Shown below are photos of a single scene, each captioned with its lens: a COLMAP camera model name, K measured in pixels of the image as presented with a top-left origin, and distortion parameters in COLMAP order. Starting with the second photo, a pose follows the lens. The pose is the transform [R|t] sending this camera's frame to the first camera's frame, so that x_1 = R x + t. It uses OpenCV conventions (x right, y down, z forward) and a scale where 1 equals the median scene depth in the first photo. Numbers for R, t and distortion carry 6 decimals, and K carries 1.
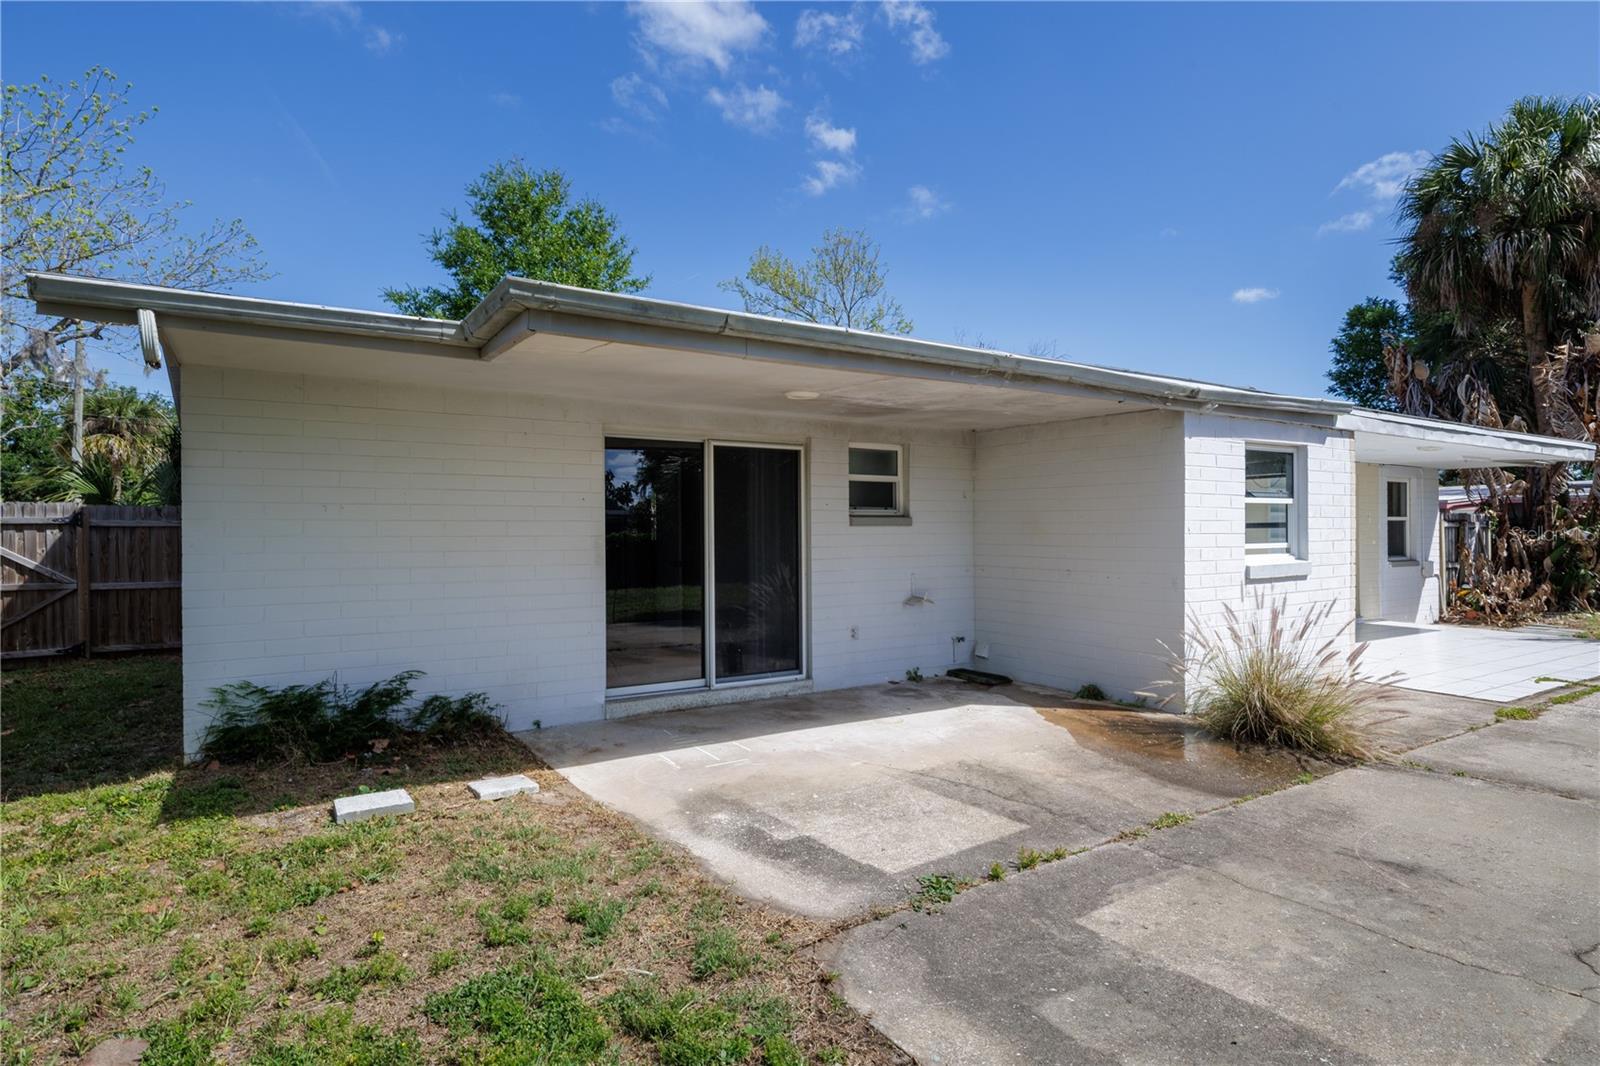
lens RADIAL K [[866.0, 0, 798.5], [0, 866.0, 533.7], [0, 0, 1]] dist [0.001642, 0.000278]
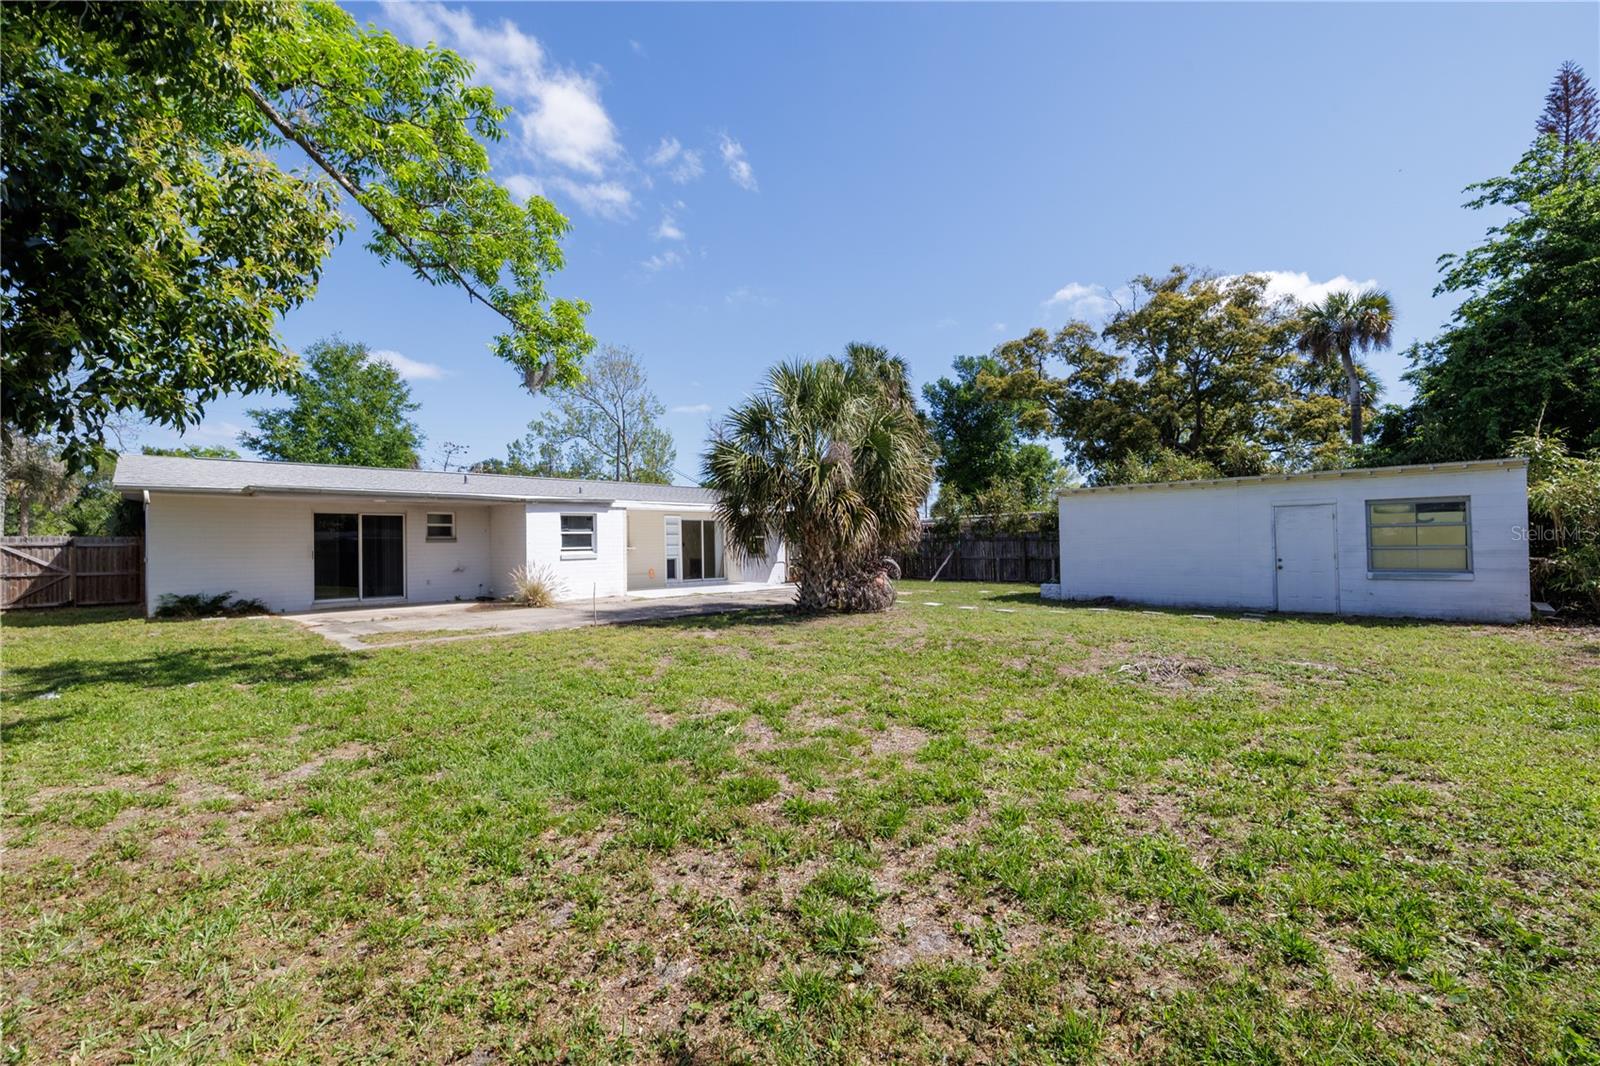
lens RADIAL K [[684.7, 0, 804.7], [0, 684.7, 532.1], [0, 0, 1]] dist [0.004189, 0.000384]
pose [[0.977724, -0.006753, 0.209786, 0.632104], [0.011564, 0.999697, -0.021714, 0.014511], [-0.209576, 0.023656, 0.977506, -1.114908]]
